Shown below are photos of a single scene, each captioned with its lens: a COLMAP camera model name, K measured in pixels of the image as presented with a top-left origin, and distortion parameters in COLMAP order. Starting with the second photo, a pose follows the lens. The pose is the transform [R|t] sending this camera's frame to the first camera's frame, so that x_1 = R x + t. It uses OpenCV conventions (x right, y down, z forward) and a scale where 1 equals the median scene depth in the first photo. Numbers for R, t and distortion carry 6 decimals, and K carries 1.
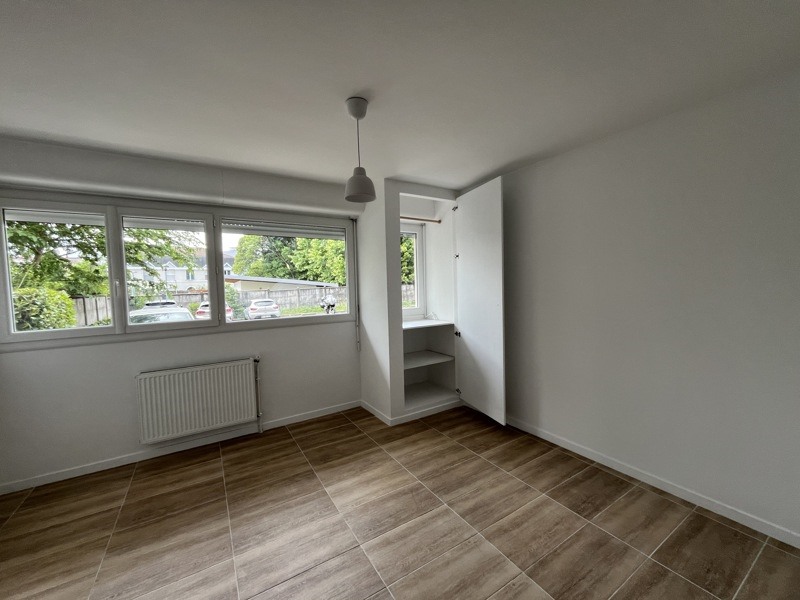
lens RADIAL K [[324.2, 0, 399.6], [0, 324.2, 298.5], [0, 0, 1]] dist [-0.002035, -0.000214]
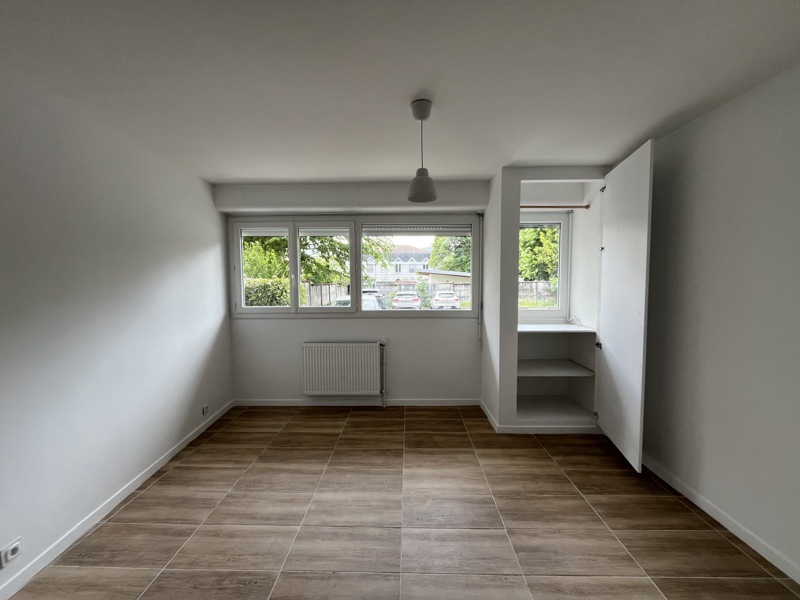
lens RADIAL K [[324.2, 0, 399.6], [0, 324.2, 298.5], [0, 0, 1]] dist [-0.002035, -0.000214]
pose [[0.836571, 0.052440, -0.545343, 0.254131], [-0.041656, 0.998615, 0.032124, -0.015385], [0.546273, -0.004157, 0.837597, 0.066328]]
